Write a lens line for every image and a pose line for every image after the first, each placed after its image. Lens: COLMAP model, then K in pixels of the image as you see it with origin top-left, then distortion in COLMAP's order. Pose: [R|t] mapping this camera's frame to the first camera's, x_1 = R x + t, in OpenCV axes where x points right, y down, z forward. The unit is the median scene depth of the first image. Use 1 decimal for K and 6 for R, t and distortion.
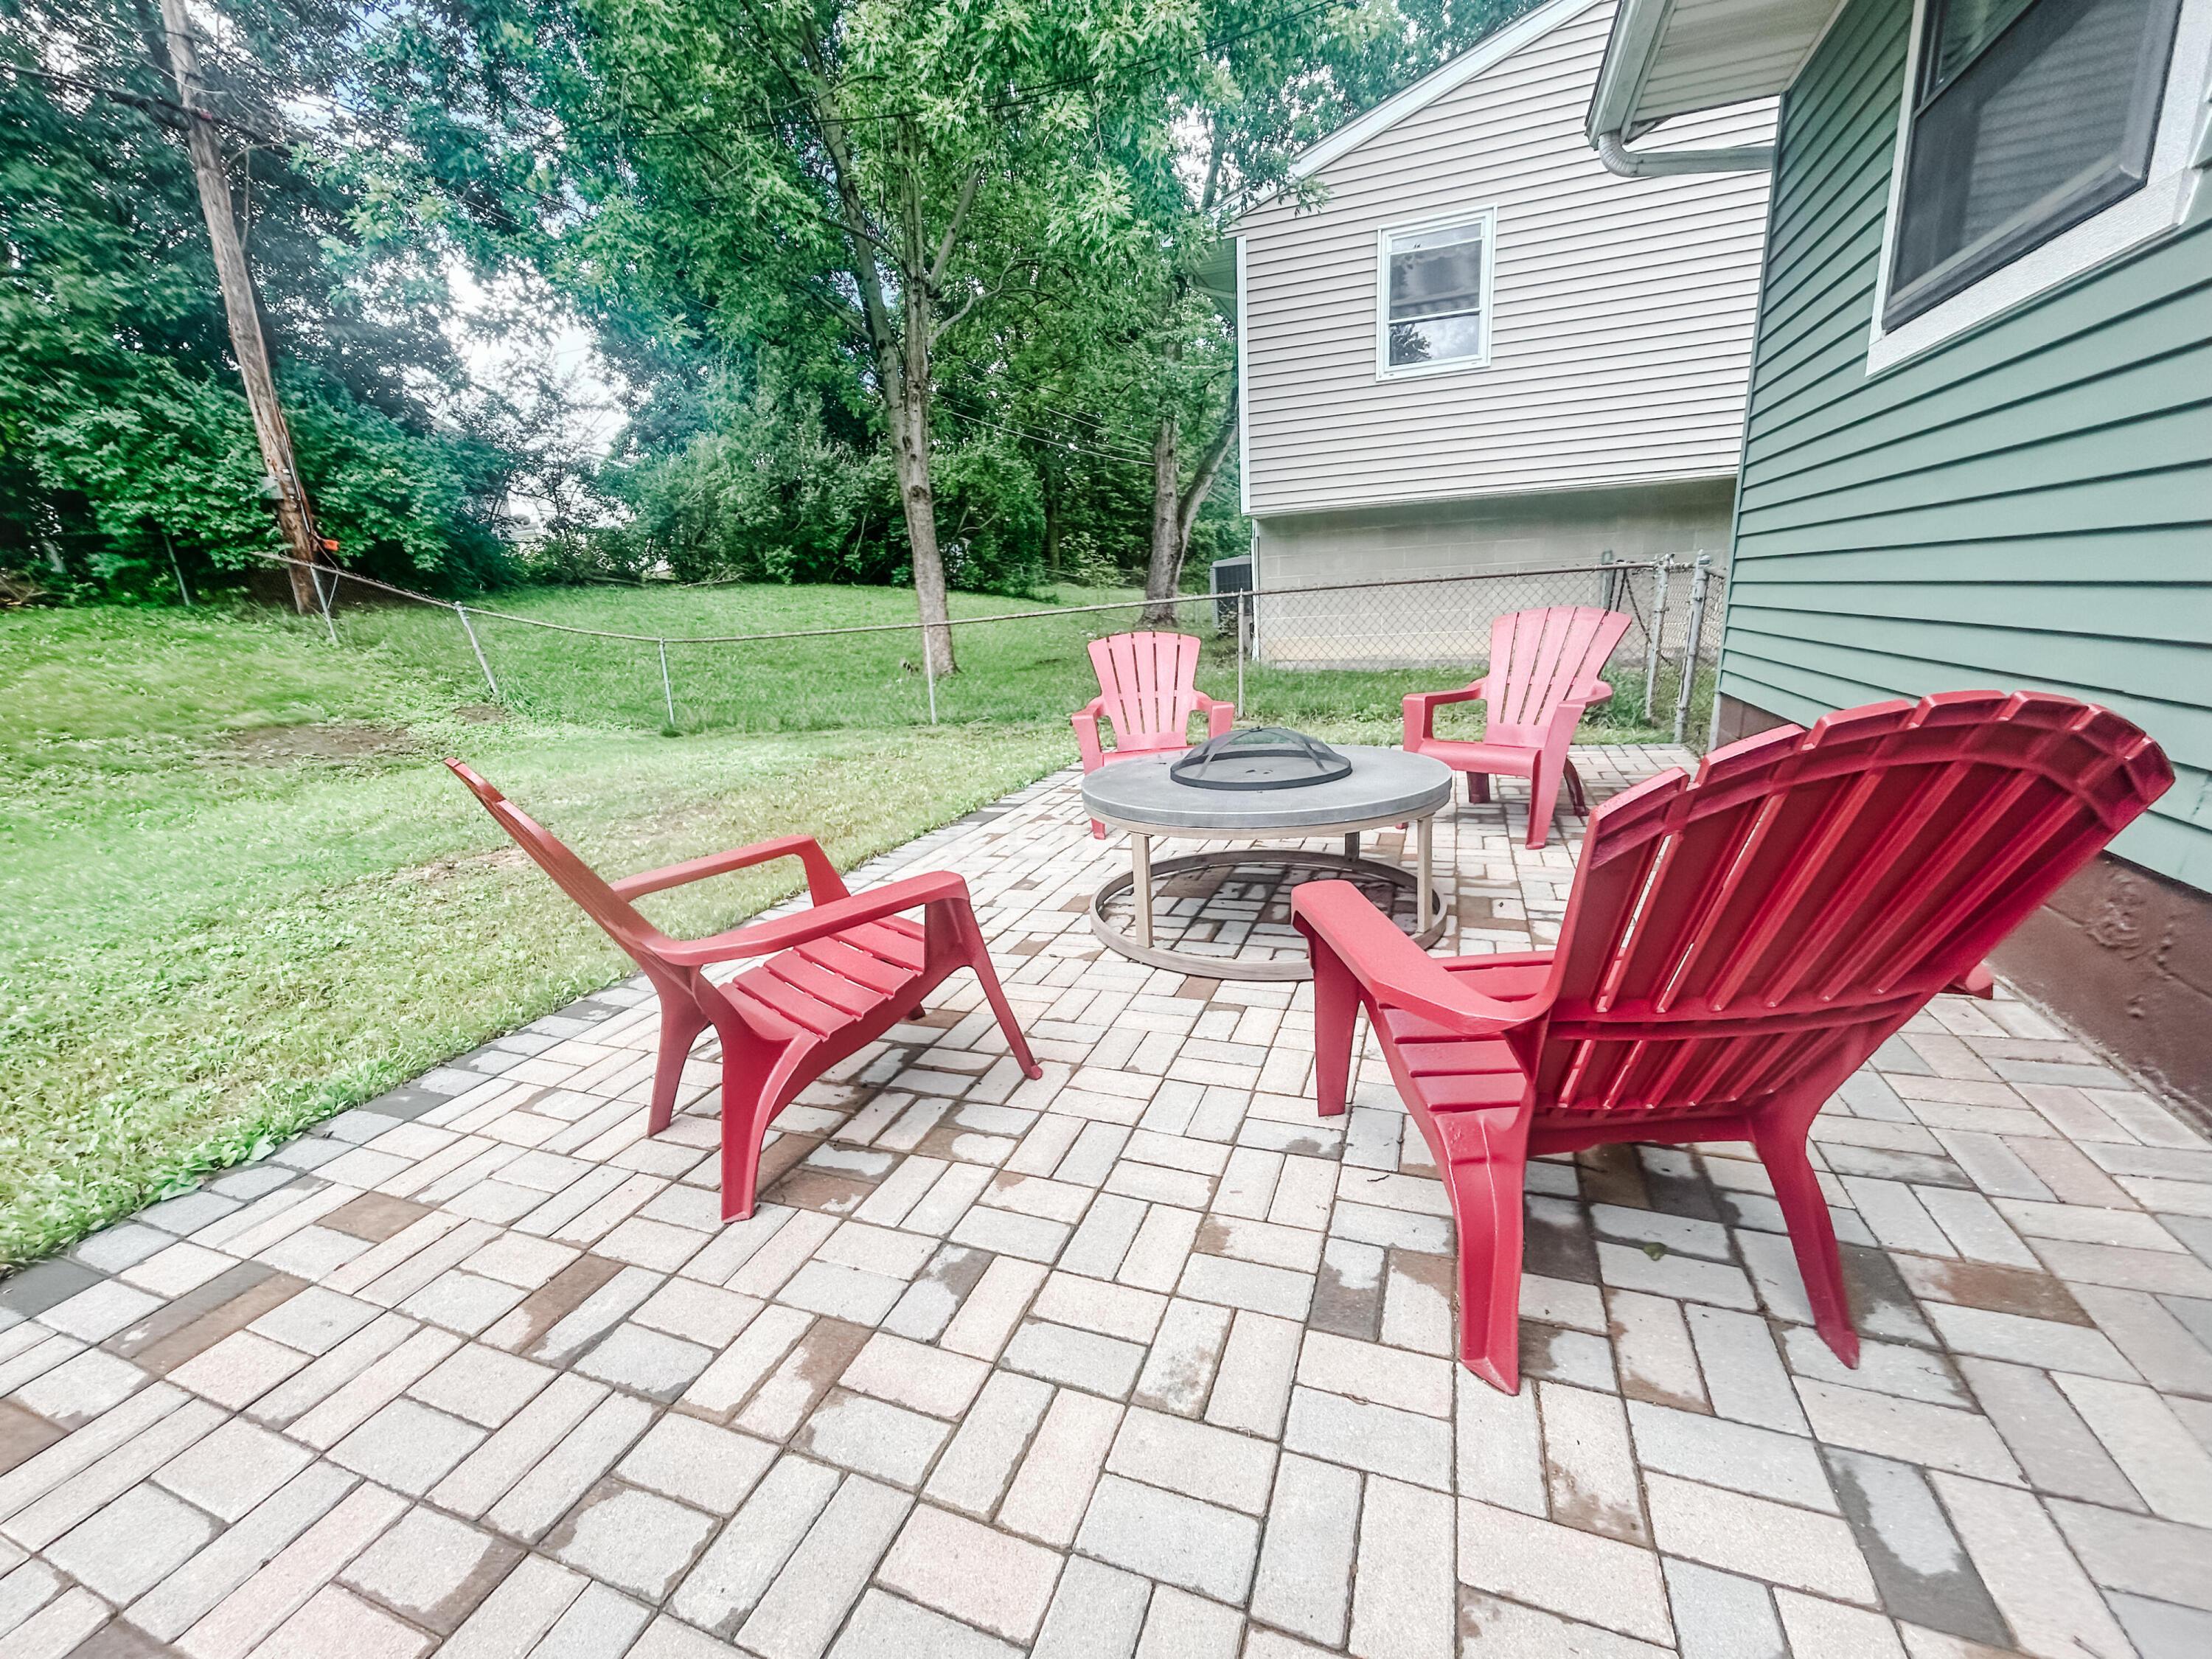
lens RADIAL K [[890.7, 0, 1106.0], [0, 890.7, 829.5], [0, 0, 1]] dist [-0.040455, 0.013938]
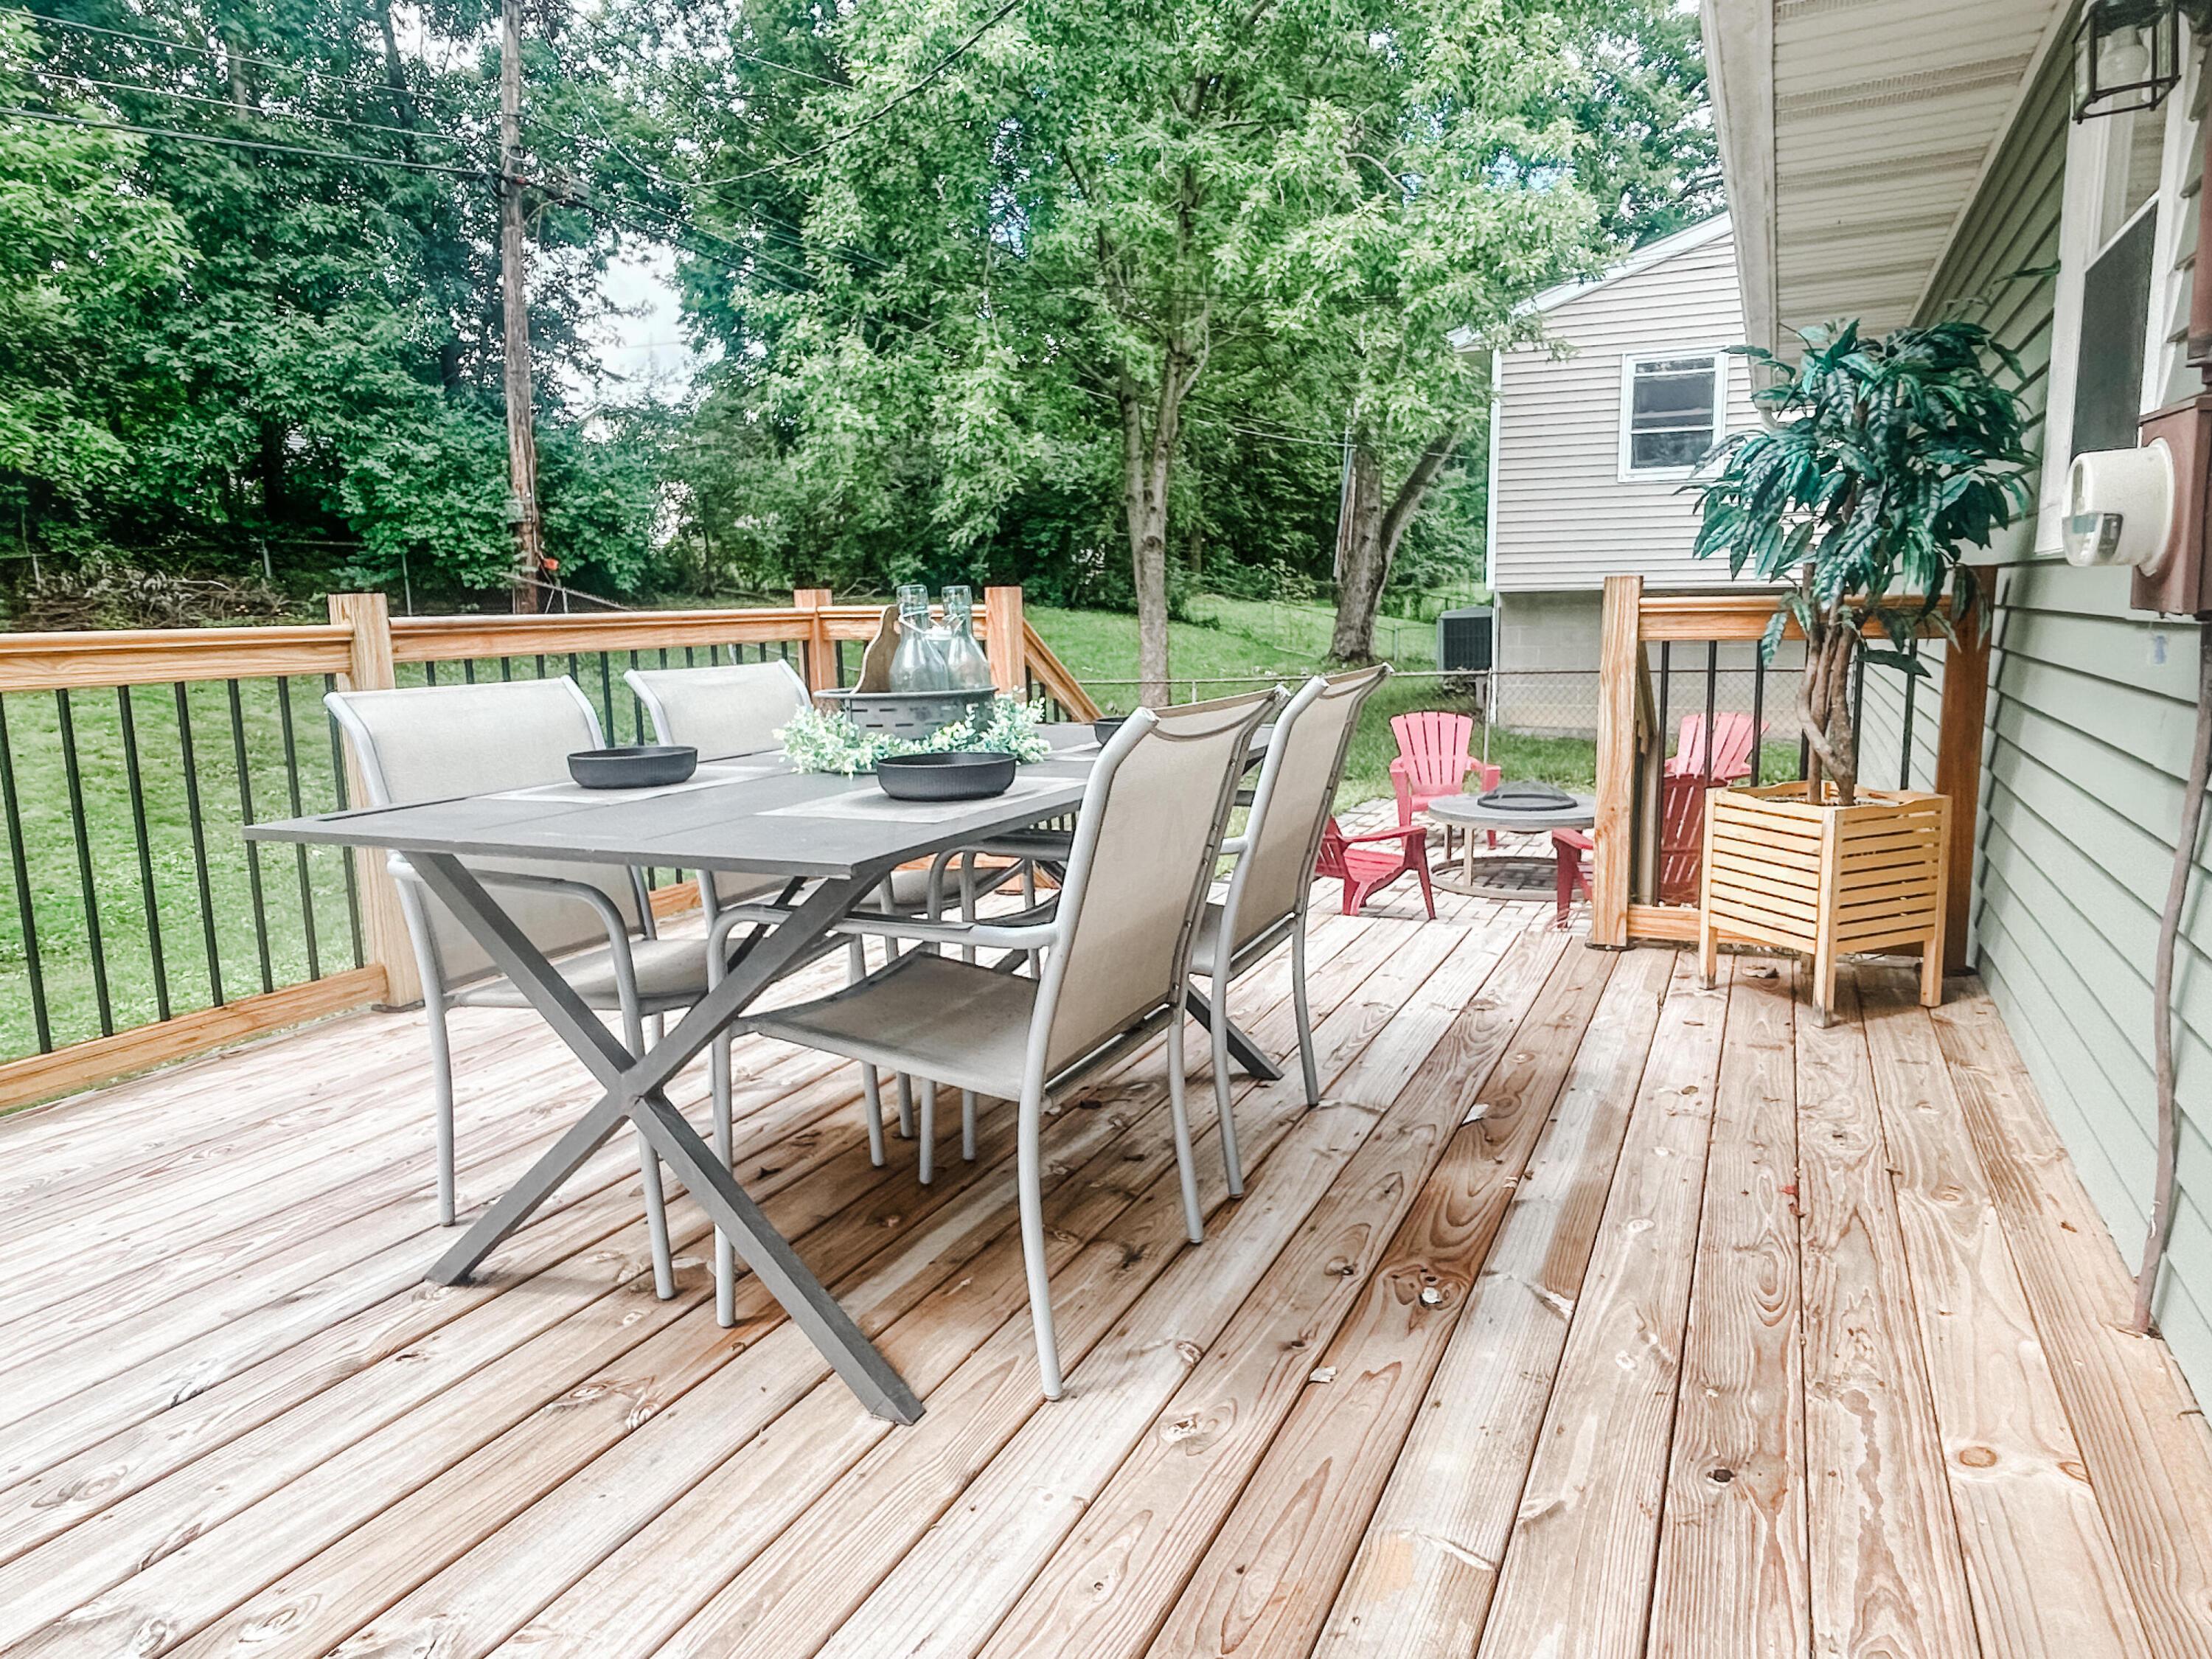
lens RADIAL K [[1367.4, 0, 1106.0], [0, 1367.4, 829.5], [0, 0, 1]] dist [0.001293, -0.003584]
pose [[0.995933, 0.047471, -0.076571, -0.130280], [-0.053761, 0.995156, -0.082300, 0.073670], [0.072293, 0.086082, 0.993662, -0.515216]]
